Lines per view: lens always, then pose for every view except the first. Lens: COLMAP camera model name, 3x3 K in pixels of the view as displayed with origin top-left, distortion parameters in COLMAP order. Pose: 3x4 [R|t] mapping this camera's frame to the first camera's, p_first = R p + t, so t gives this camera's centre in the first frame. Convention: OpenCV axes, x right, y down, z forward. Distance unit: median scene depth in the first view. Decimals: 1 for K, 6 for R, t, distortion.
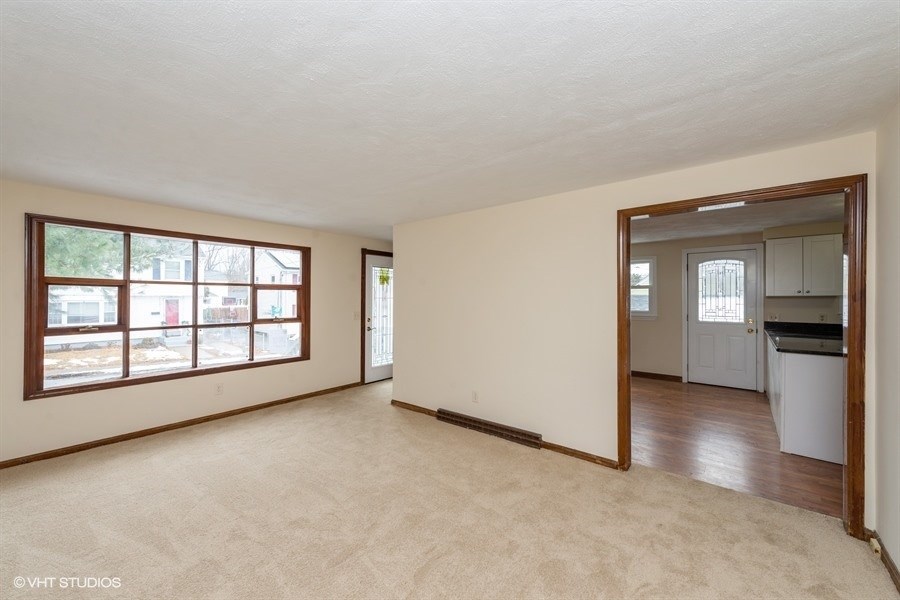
lens RADIAL K [[356.5, 0, 448.3], [0, 356.5, 298.2], [0, 0, 1]] dist [0.001308, 0.000051]
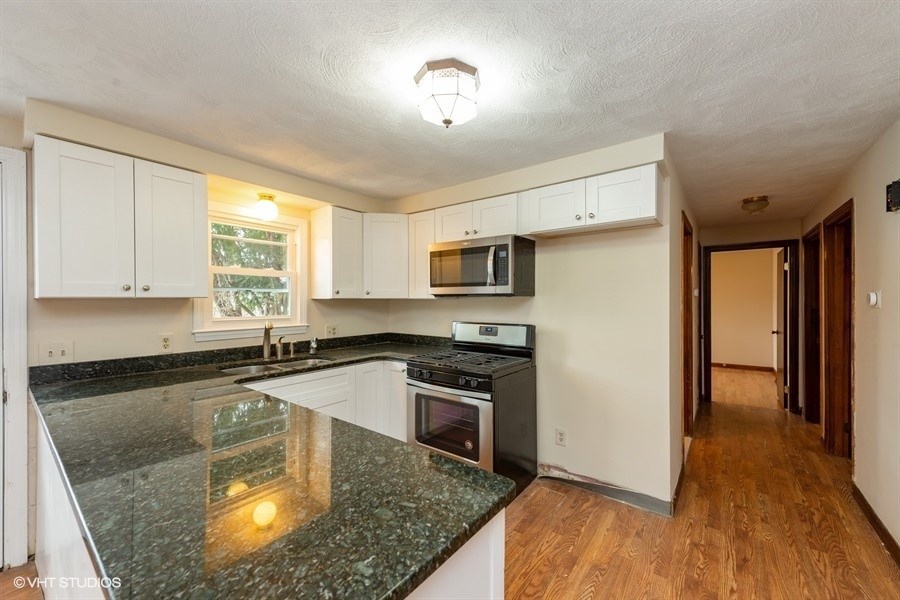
lens RADIAL K [[356.5, 0, 447.6], [0, 356.5, 301.6], [0, 0, 1]] dist [0.001308, 0.000051]
pose [[-0.030936, 0.000859, 0.999521, 0.513671], [0.001014, 0.999999, -0.000828, -0.001268], [-0.999521, 0.000988, -0.030937, 0.590417]]
